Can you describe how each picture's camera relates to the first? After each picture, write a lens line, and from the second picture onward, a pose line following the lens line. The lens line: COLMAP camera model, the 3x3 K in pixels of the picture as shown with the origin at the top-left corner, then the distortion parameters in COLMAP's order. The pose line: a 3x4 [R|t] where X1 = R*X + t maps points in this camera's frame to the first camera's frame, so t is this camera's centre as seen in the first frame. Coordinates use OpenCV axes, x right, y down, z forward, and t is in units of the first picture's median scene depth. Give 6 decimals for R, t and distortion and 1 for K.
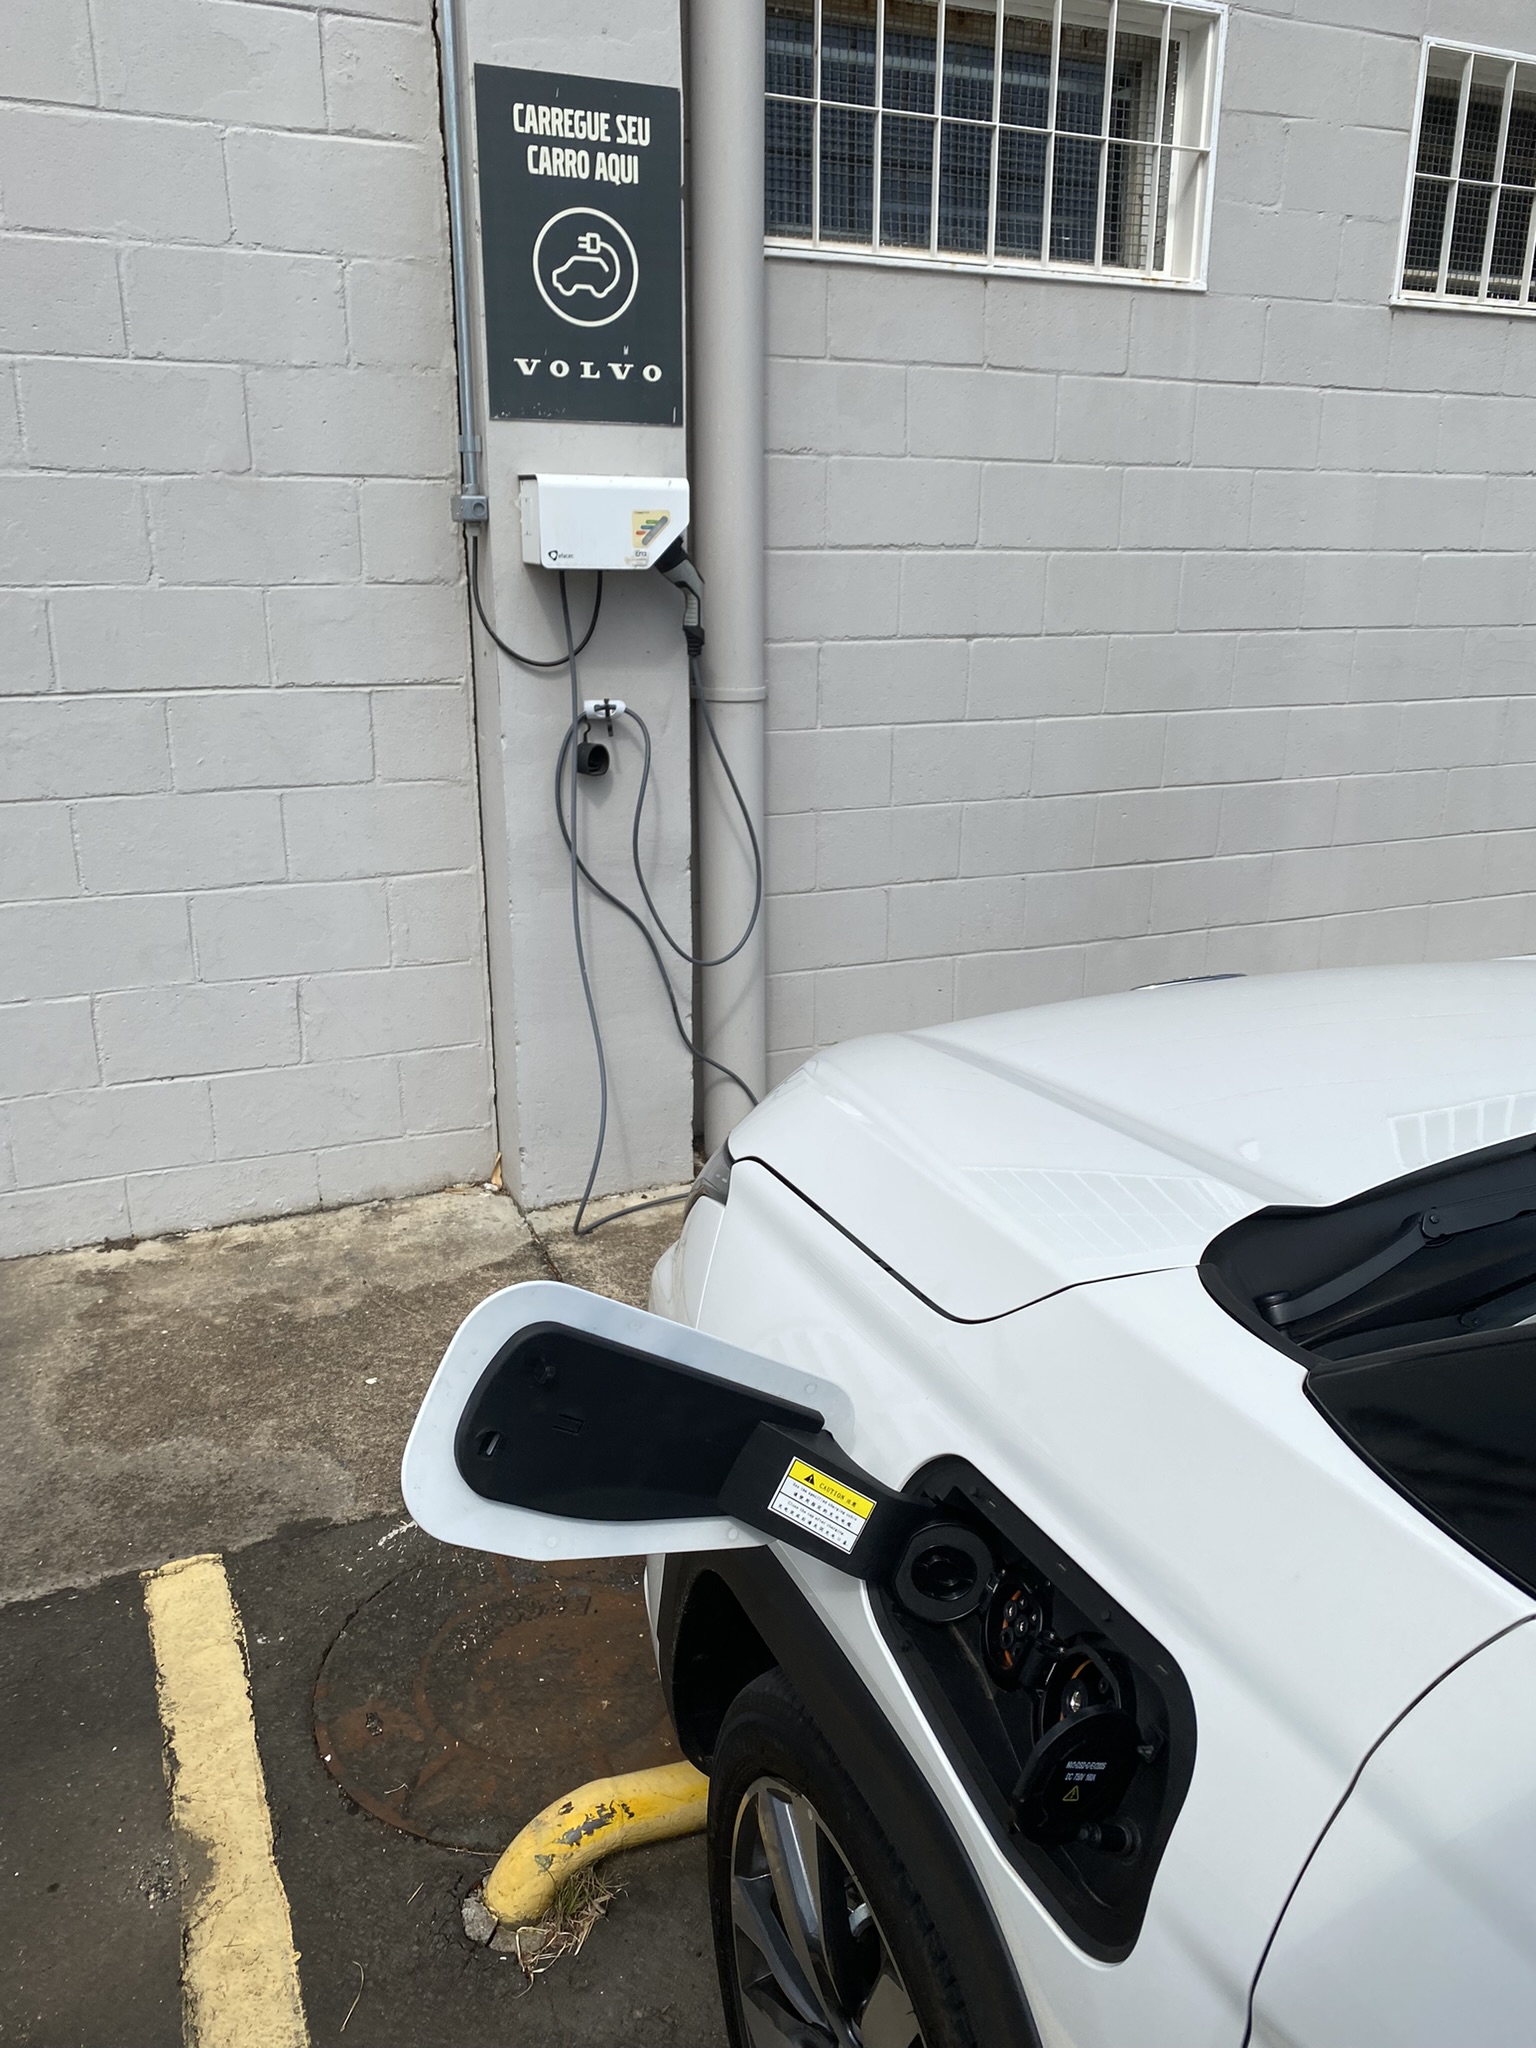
lens RADIAL K [[1556.2, 0, 770.1], [0, 1556.2, 1022.3], [0, 0, 1]] dist [0.001597, -0.007154]
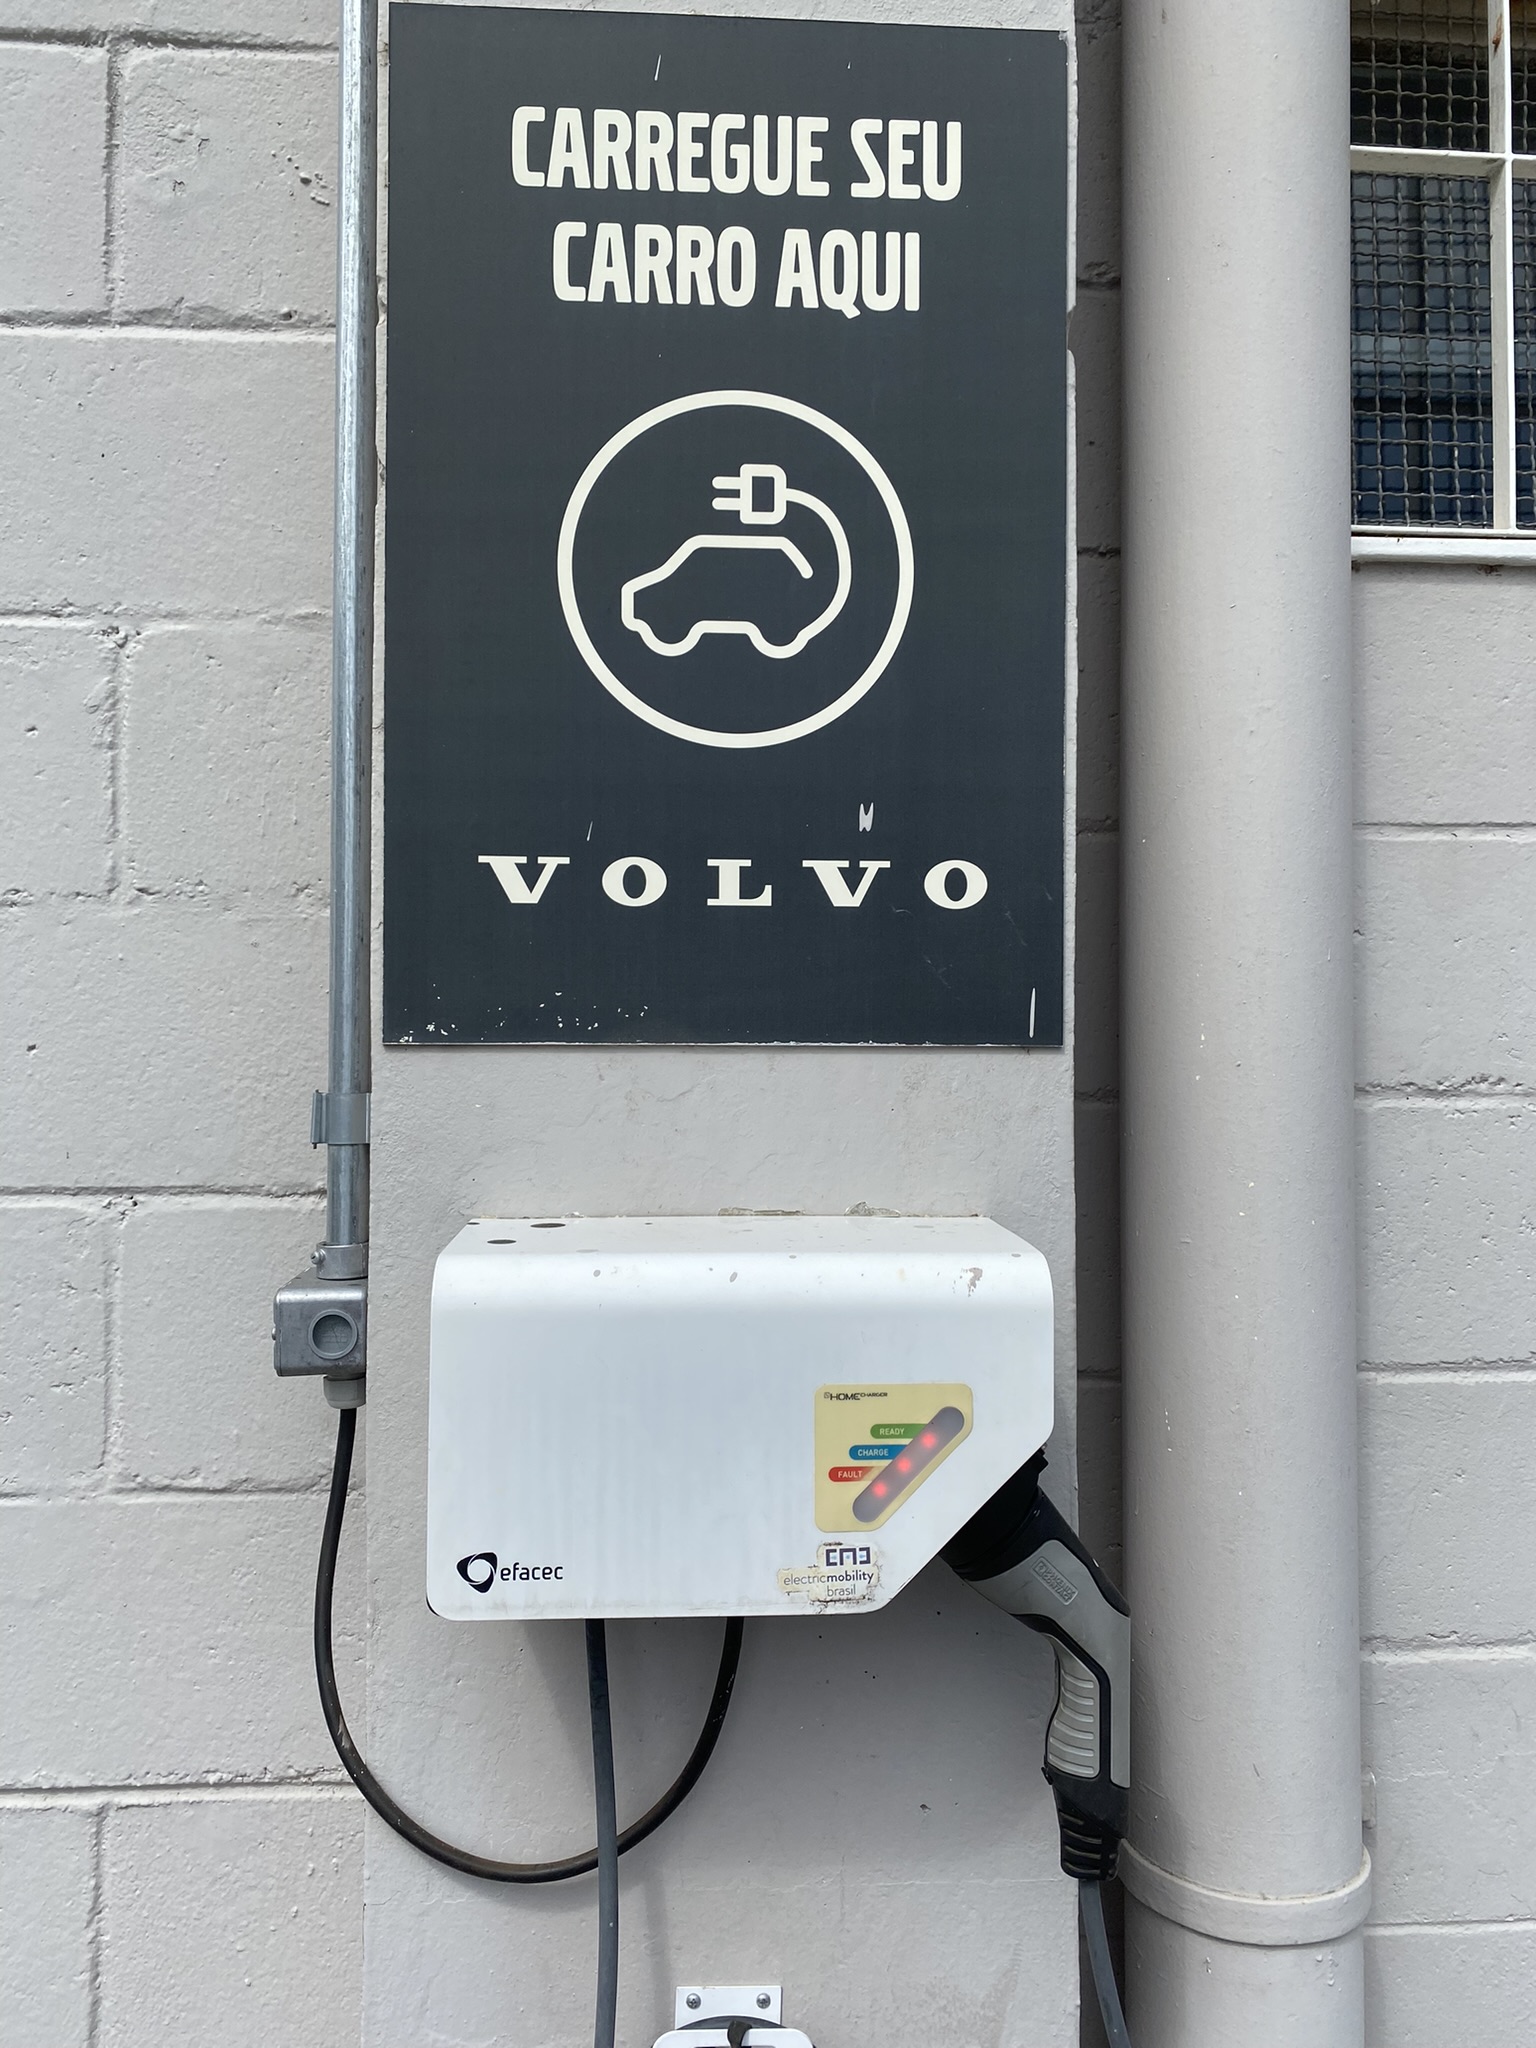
lens RADIAL K [[1556.2, 0, 768.3], [0, 1556.2, 1026.5], [0, 0, 1]] dist [0.001597, -0.007154]
pose [[0.940680, -0.008467, -0.339189, -0.010149], [-0.096591, 0.951641, -0.291633, -0.312363], [0.325255, 0.307096, 0.894372, 0.758507]]
